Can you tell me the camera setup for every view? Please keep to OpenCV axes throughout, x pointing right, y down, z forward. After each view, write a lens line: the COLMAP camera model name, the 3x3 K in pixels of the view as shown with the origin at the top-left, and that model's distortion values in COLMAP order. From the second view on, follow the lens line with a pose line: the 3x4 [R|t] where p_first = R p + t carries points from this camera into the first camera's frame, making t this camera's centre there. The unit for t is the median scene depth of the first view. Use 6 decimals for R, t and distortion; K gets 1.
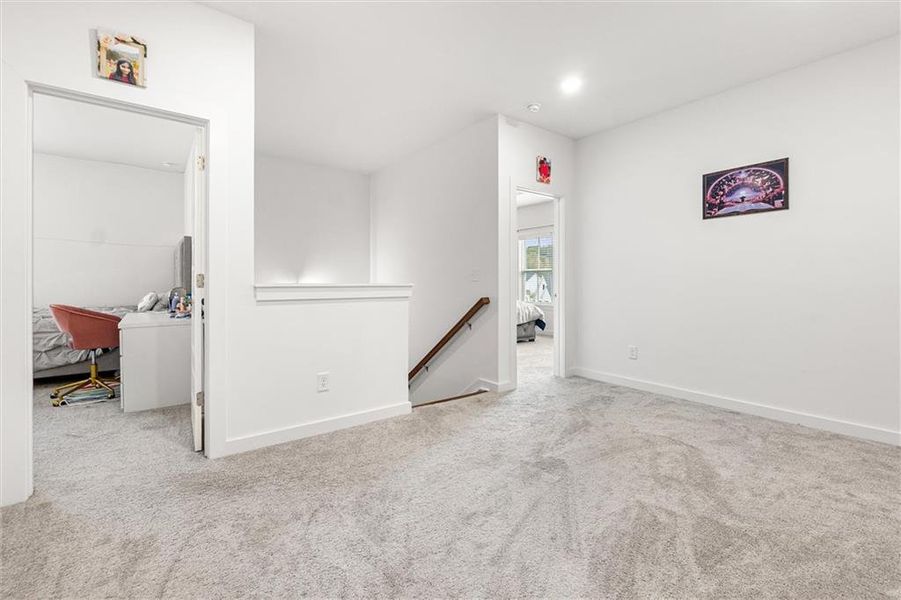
lens RADIAL K [[391.8, 0, 450.5], [0, 391.8, 300.0], [0, 0, 1]] dist [-0.001357, -0.000065]
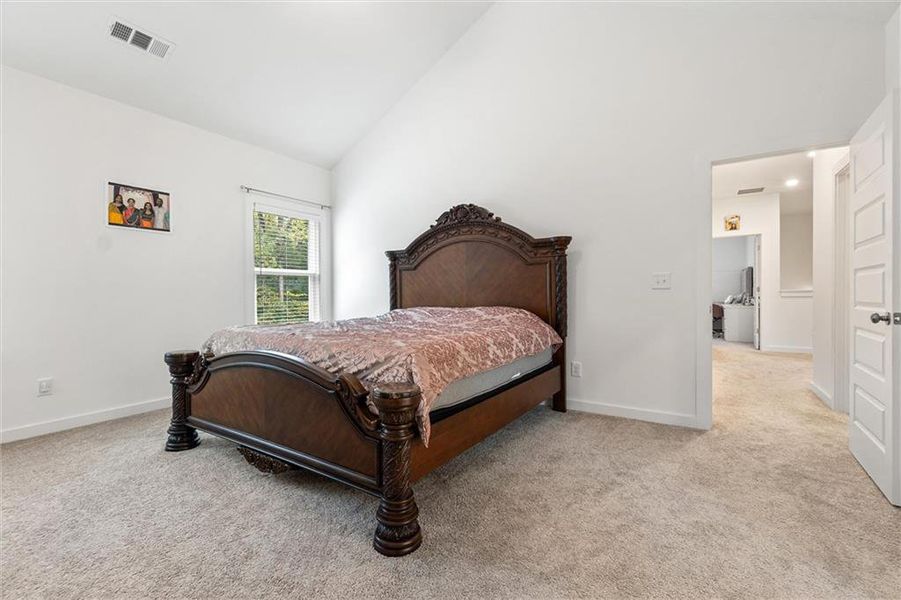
lens RADIAL K [[391.8, 0, 450.5], [0, 391.8, 300.0], [0, 0, 1]] dist [-0.001357, -0.000065]
pose [[0.334224, -0.004019, -0.942485, 0.901820], [-0.008827, 0.999934, -0.007394, 0.046714], [0.942452, 0.010790, 0.334166, -1.432785]]
